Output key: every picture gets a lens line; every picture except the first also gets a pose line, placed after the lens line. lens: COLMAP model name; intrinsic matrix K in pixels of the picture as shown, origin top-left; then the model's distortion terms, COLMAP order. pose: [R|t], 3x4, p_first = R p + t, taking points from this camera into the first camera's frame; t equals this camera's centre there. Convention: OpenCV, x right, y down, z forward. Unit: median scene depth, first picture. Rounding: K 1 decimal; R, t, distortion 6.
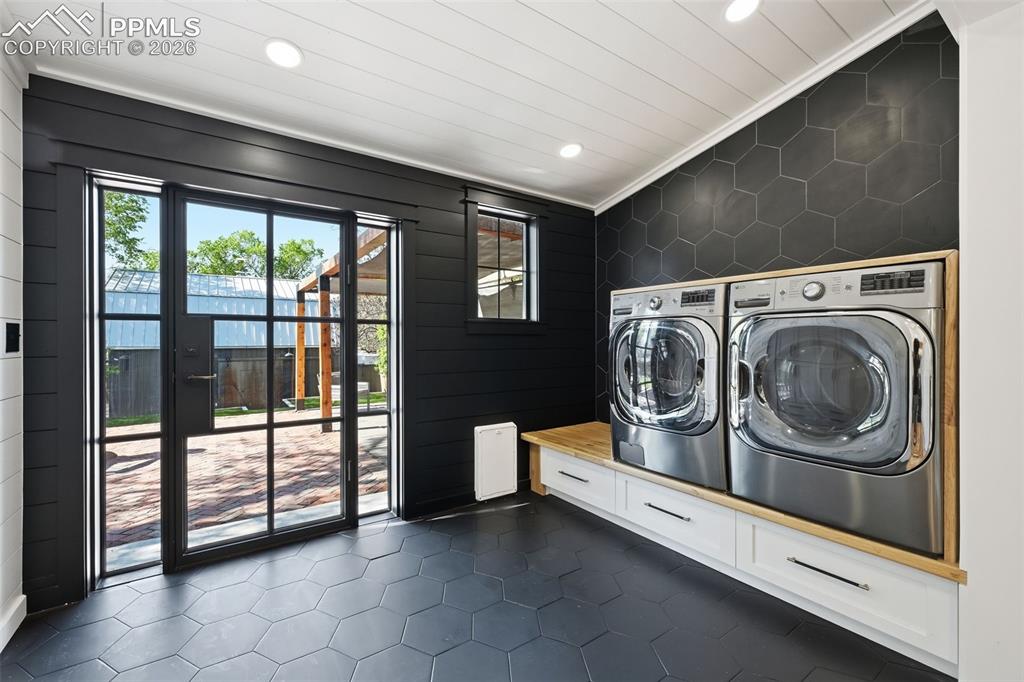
lens RADIAL K [[416.5, 0, 509.4], [0, 416.5, 336.8], [0, 0, 1]] dist [0.000068, -0.000069]
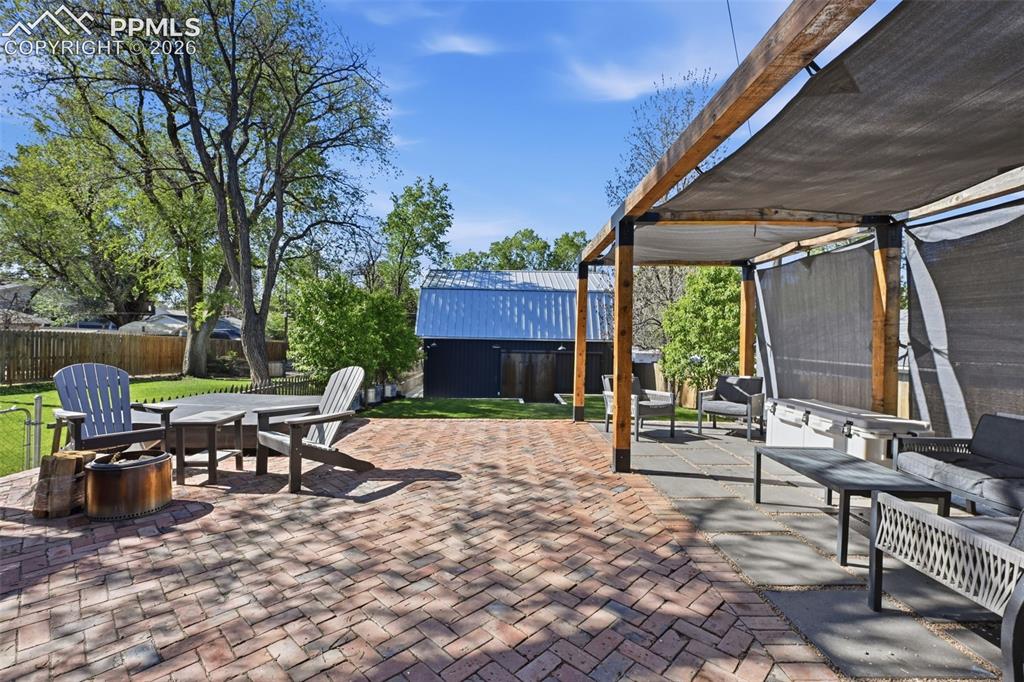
lens RADIAL K [[416.5, 0, 509.4], [0, 416.5, 336.8], [0, 0, 1]] dist [0.000068, -0.000069]
pose [[0.821153, 0.021874, -0.570289, -0.088648], [-0.016347, 0.999757, 0.014810, 0.004136], [0.570474, -0.002839, 0.821311, 0.155662]]
